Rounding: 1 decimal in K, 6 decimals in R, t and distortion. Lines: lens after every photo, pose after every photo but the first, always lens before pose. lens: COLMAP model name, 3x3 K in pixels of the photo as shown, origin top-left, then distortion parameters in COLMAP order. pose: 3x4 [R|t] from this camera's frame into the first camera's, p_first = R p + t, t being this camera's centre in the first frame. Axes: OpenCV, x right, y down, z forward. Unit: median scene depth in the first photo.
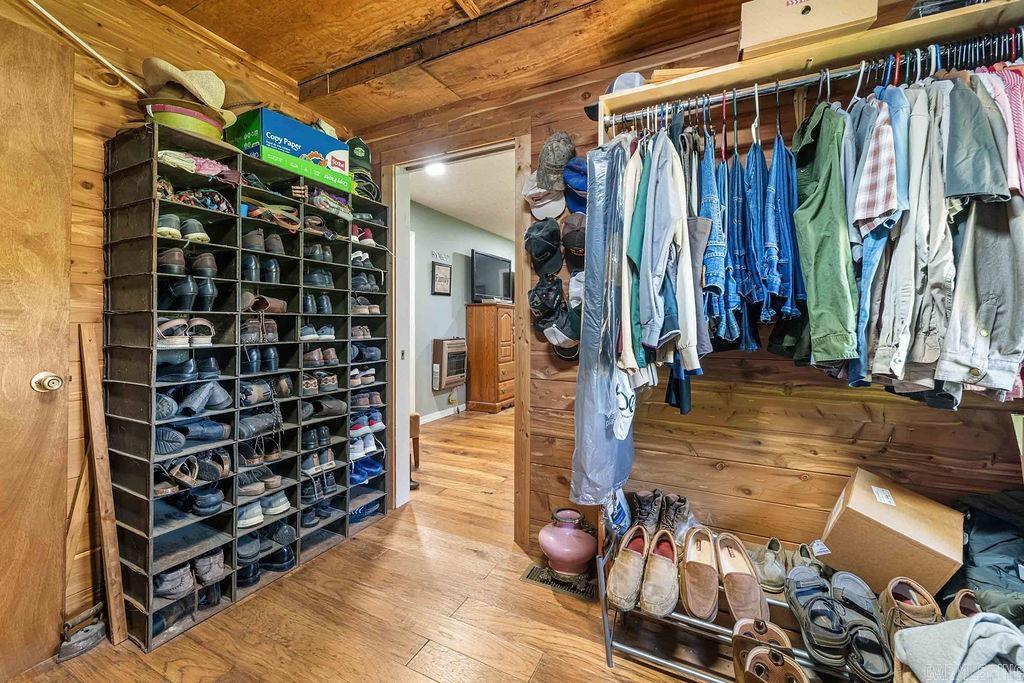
lens RADIAL K [[427.2, 0, 513.5], [0, 427.2, 322.9], [0, 0, 1]] dist [0.002752, 0.000289]
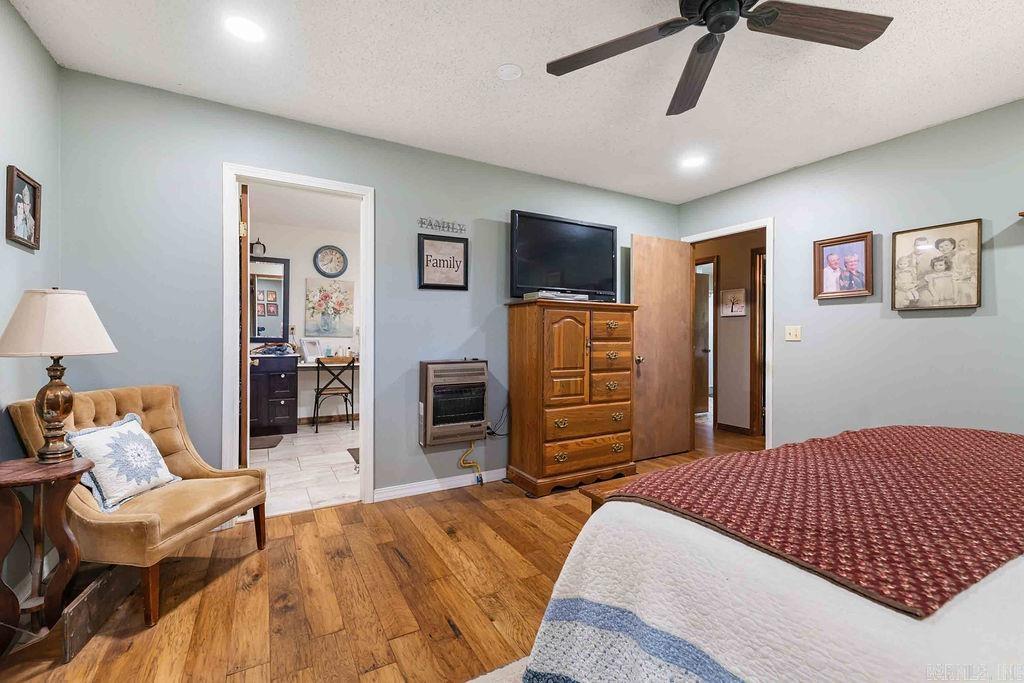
lens RADIAL K [[438.4, 0, 514.6], [0, 438.4, 337.5], [0, 0, 1]] dist [-0.000171, -0.000042]
pose [[0.829217, 0.004390, -0.558909, 0.254880], [-0.002464, 0.999988, 0.004197, 0.001241], [0.558921, -0.002103, 0.829218, 0.515628]]
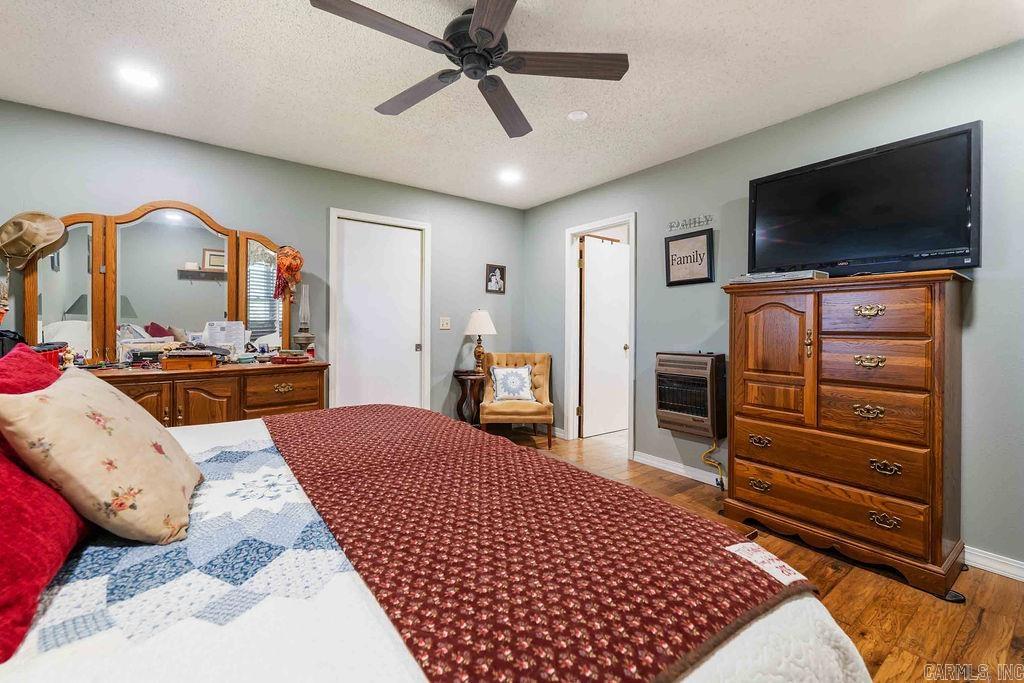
lens RADIAL K [[427.2, 0, 513.5], [0, 427.2, 322.9], [0, 0, 1]] dist [0.002752, 0.000289]
pose [[-0.452666, -0.011493, -0.891606, 0.495496], [-0.005082, 0.999934, -0.010309, 0.001124], [0.891666, -0.000136, -0.452695, 1.012440]]
